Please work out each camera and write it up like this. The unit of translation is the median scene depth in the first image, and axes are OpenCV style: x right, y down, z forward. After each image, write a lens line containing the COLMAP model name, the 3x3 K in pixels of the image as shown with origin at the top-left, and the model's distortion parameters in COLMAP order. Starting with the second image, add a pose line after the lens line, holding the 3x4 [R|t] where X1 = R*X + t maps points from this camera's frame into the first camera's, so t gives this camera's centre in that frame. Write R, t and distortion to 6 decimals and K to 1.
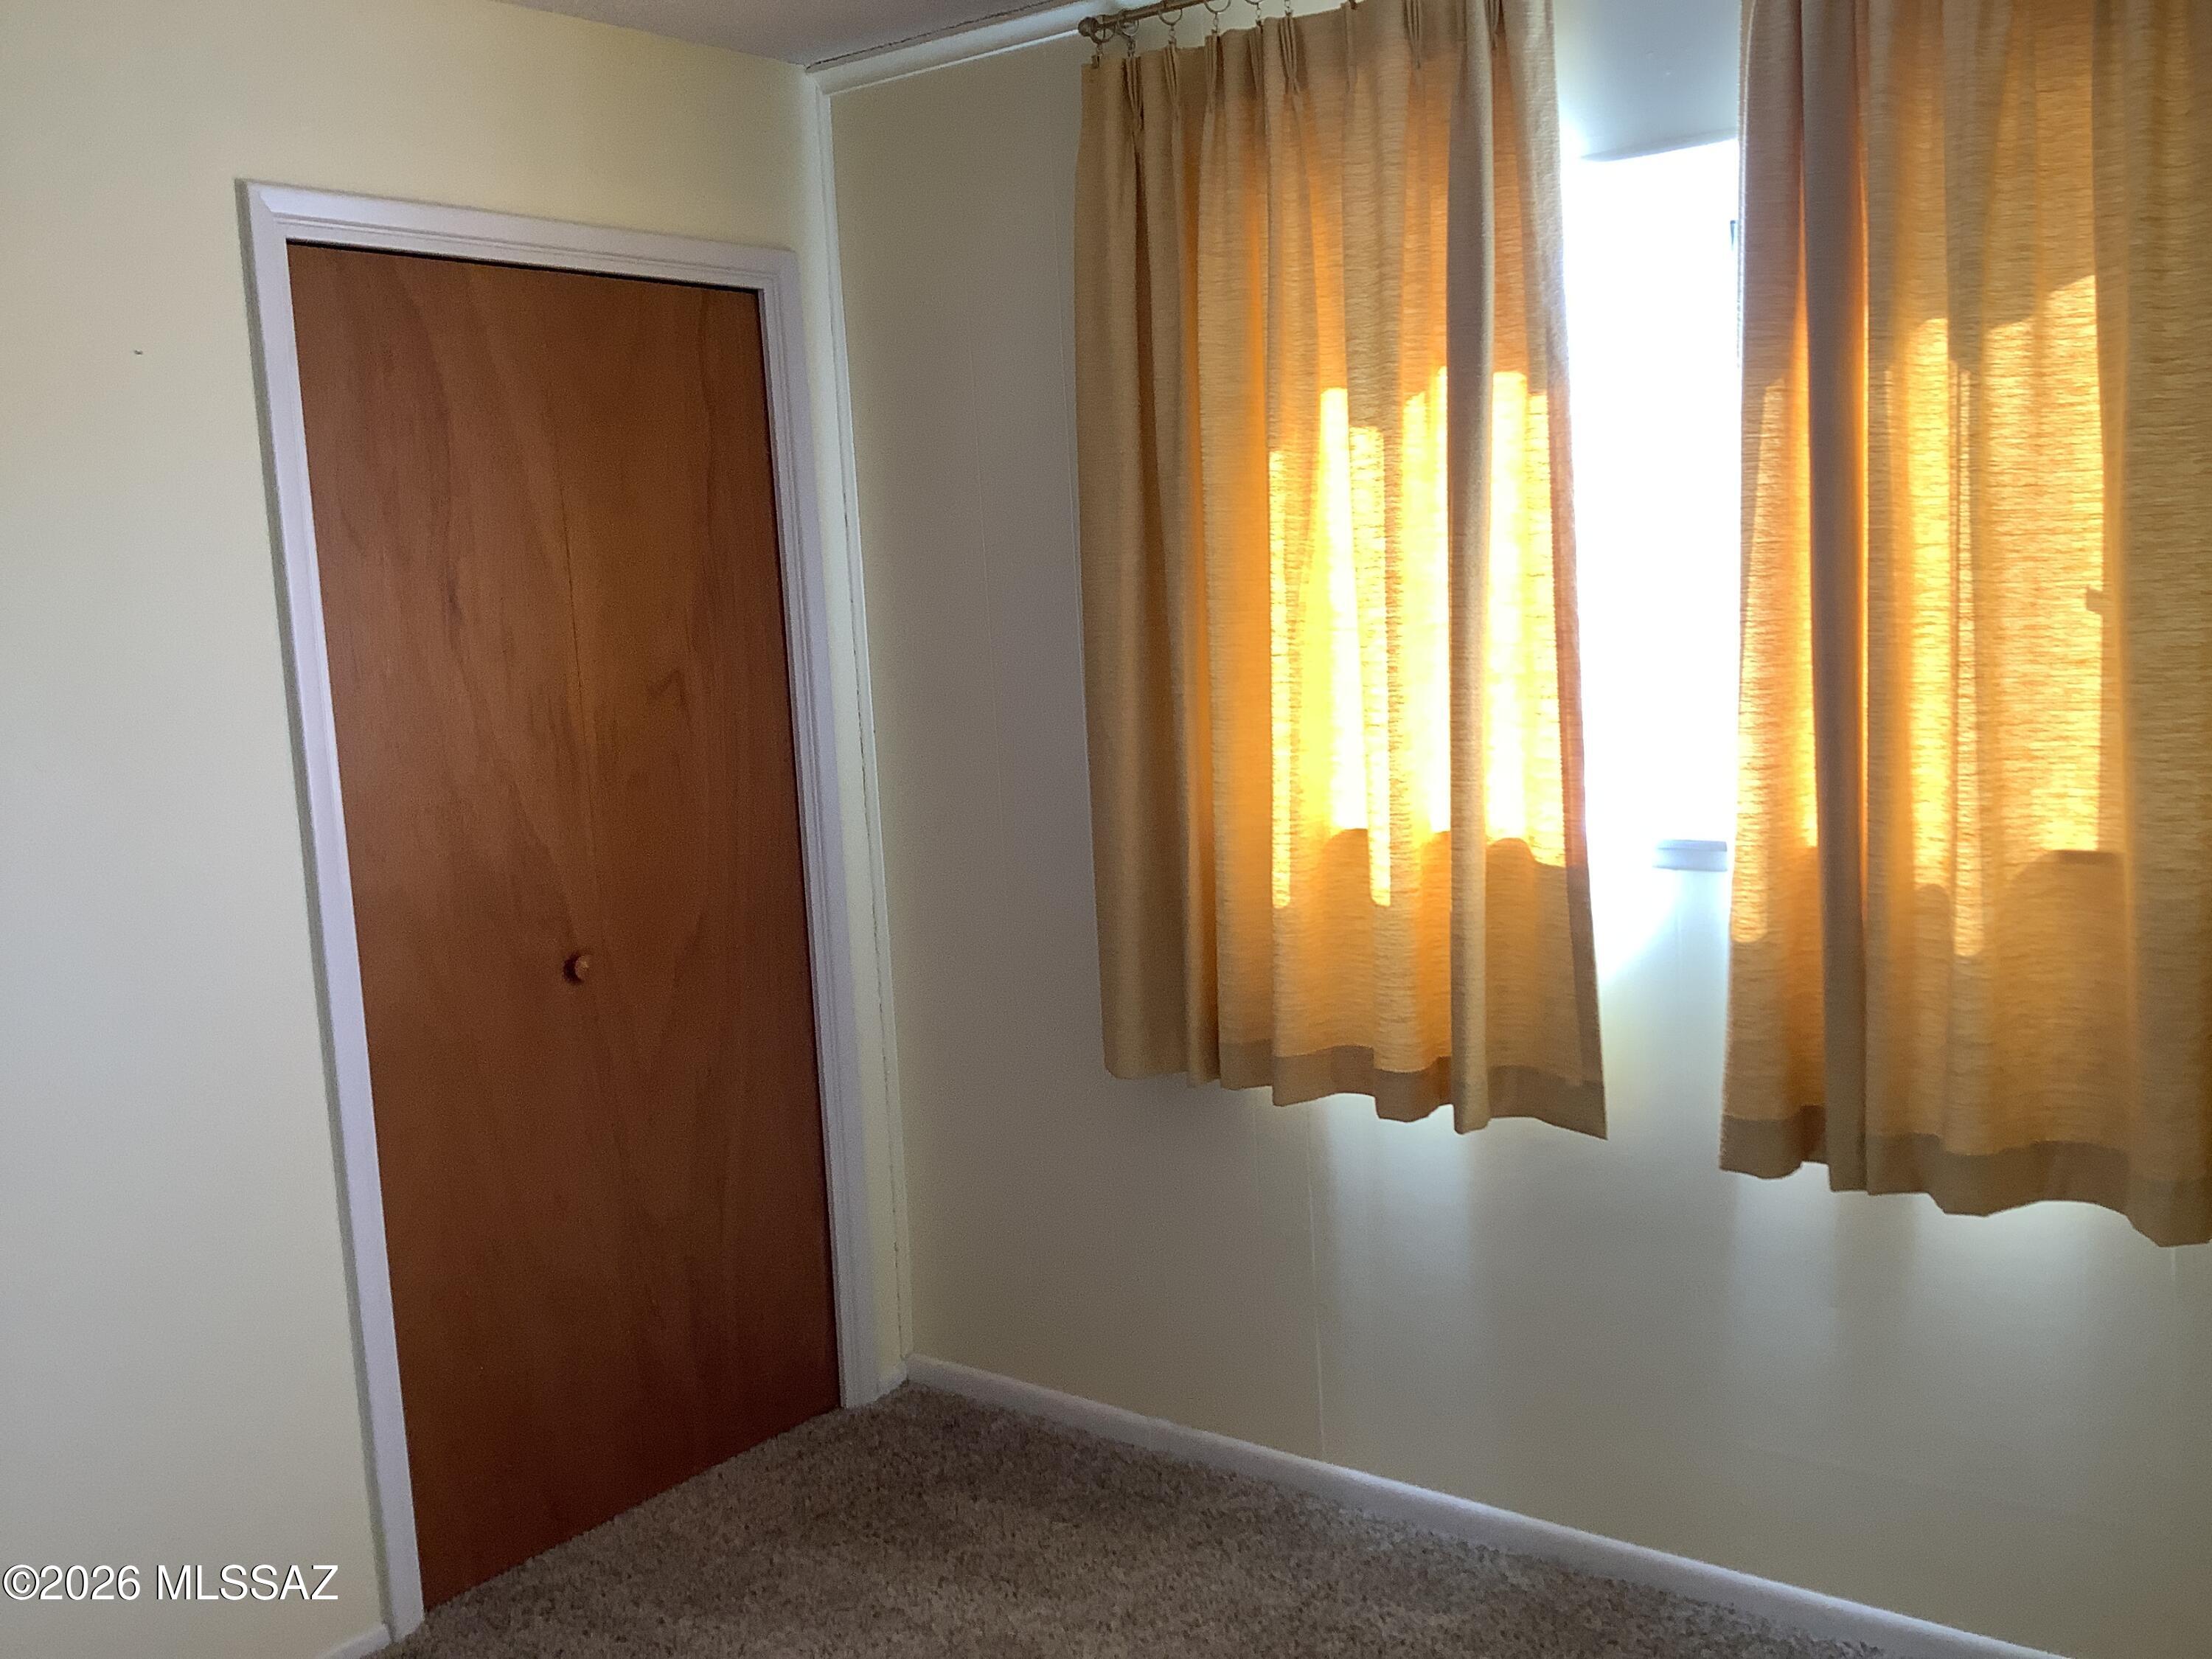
lens RADIAL K [[2087.8, 0, 1103.9], [0, 2087.8, 826.6], [0, 0, 1]] dist [0.079178, 0.000000]
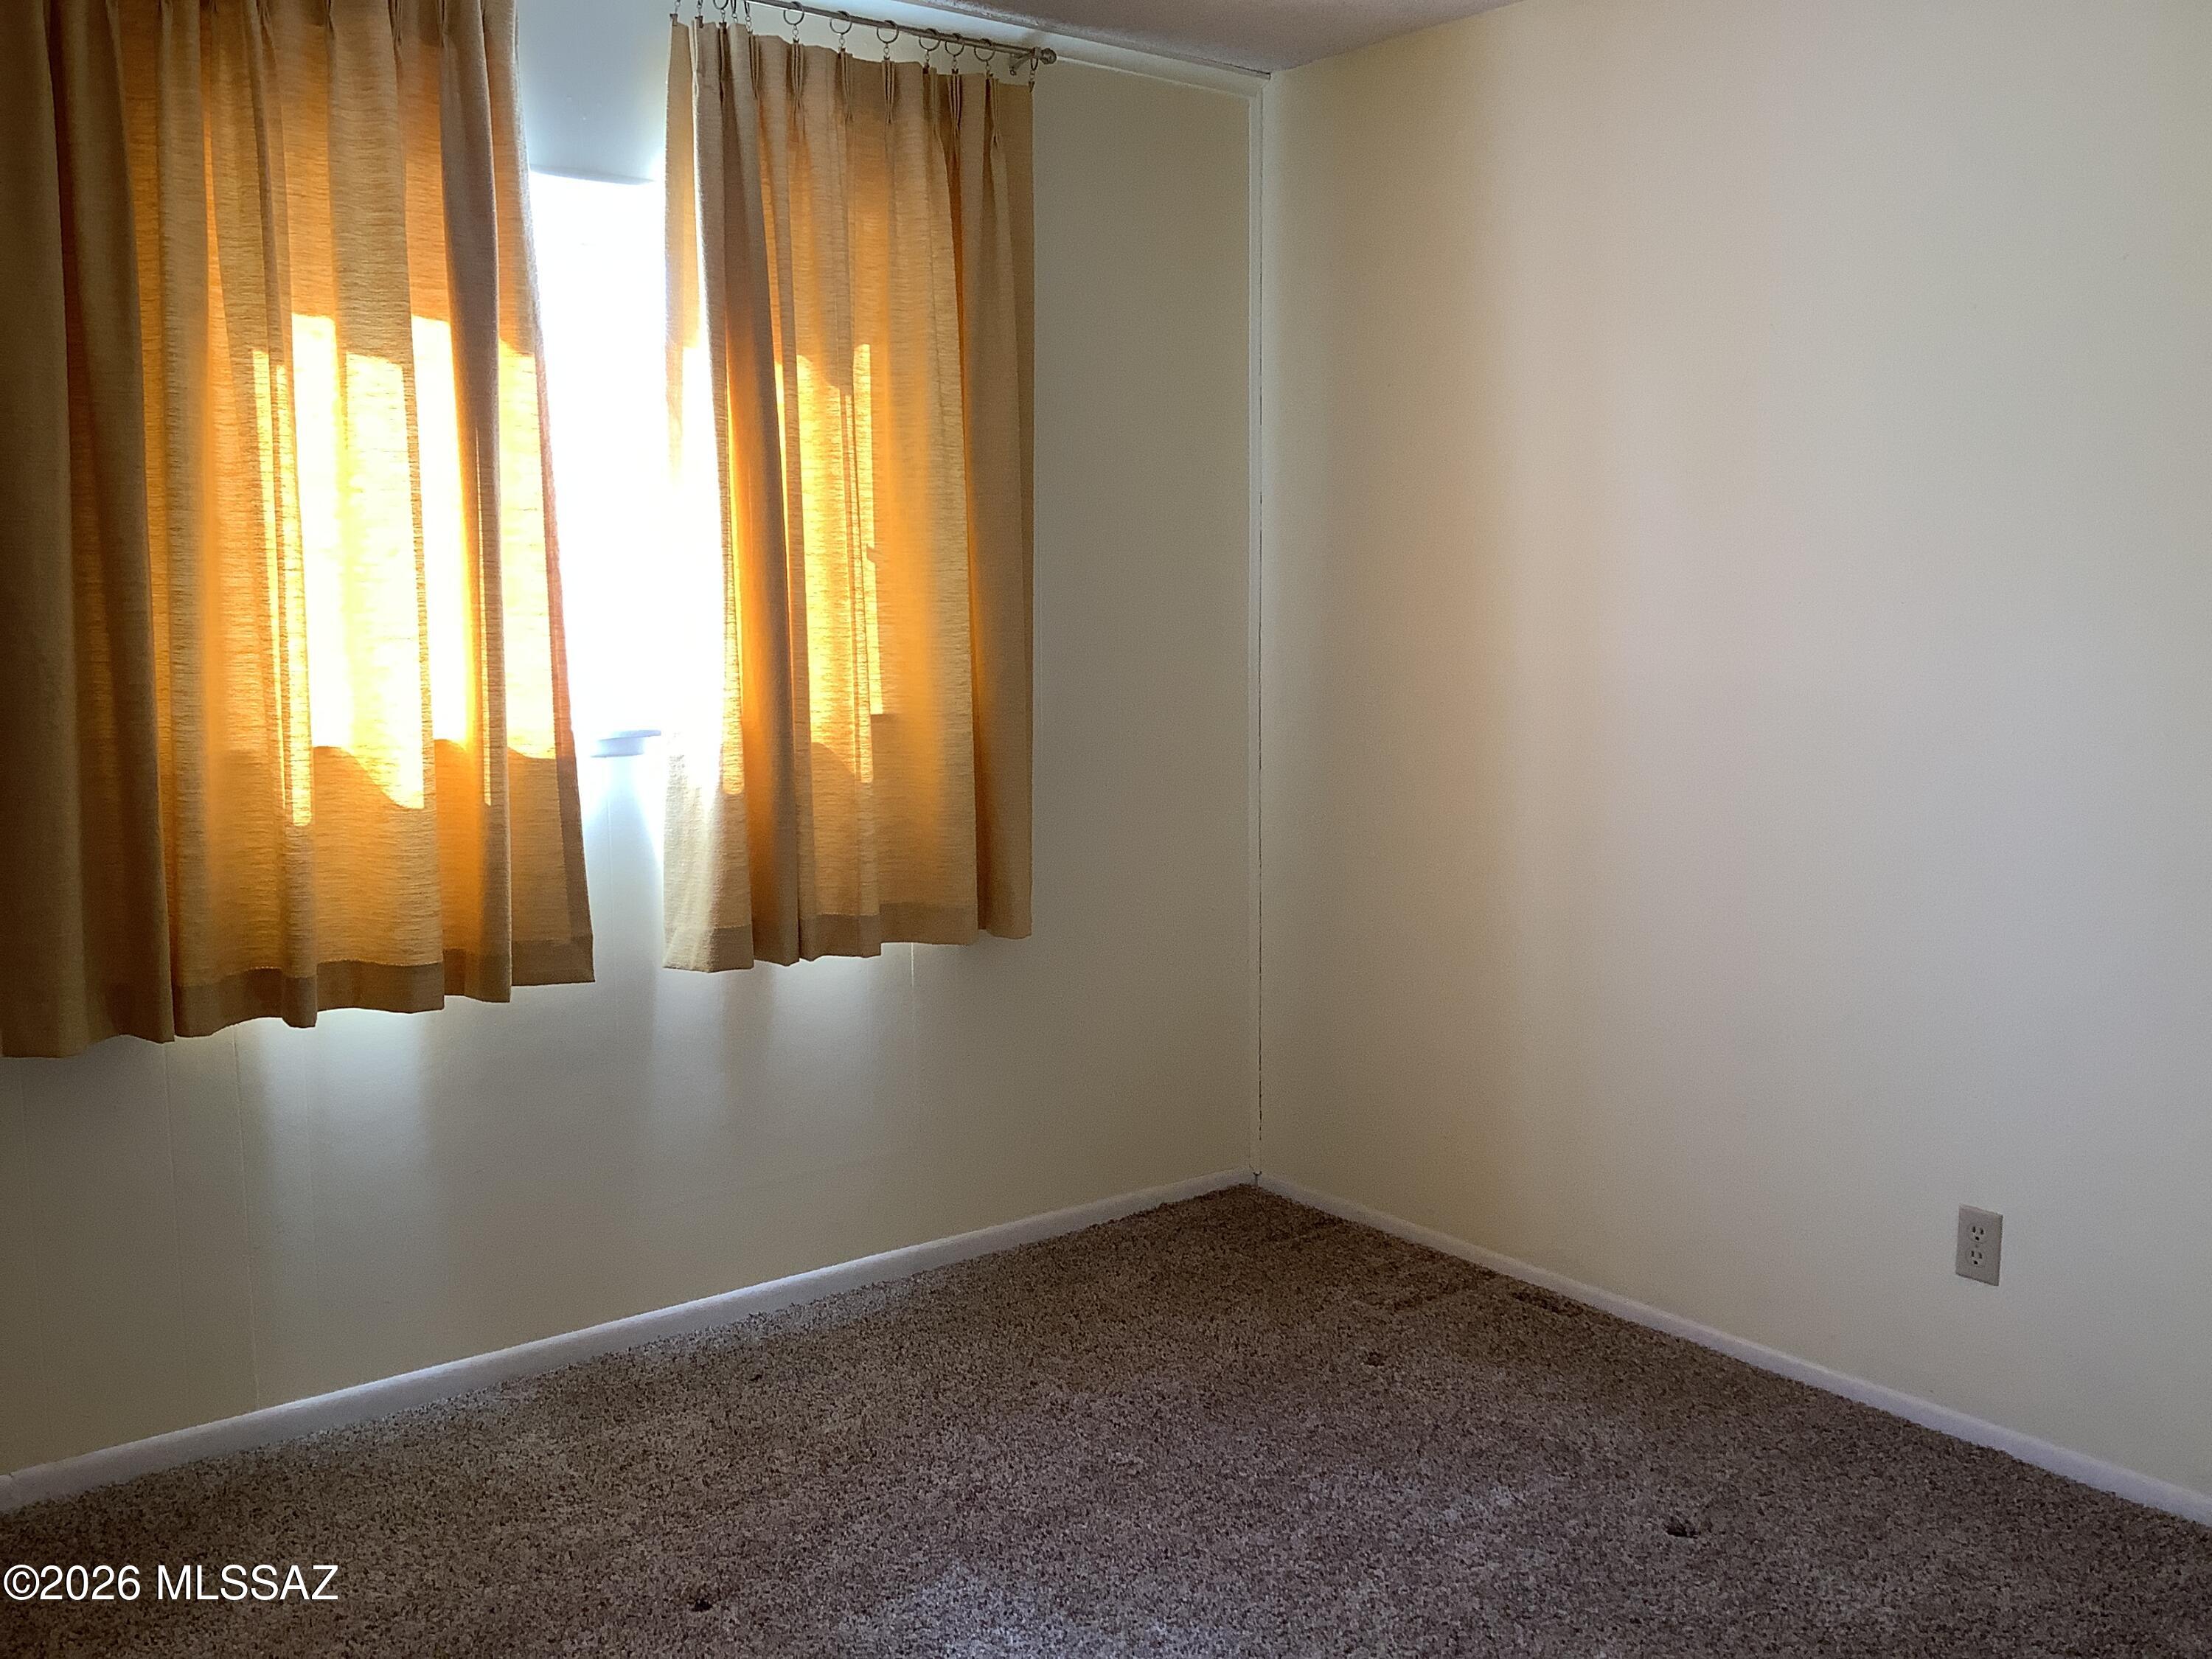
lens RADIAL K [[2087.8, 0, 1104.4], [0, 2087.8, 831.5], [0, 0, 1]] dist [0.079178, 0.000000]
pose [[0.219909, -0.060751, 0.973627, -0.866816], [0.112977, 0.992929, 0.036438, 0.051810], [-0.968956, 0.101985, 0.225218, 0.432327]]
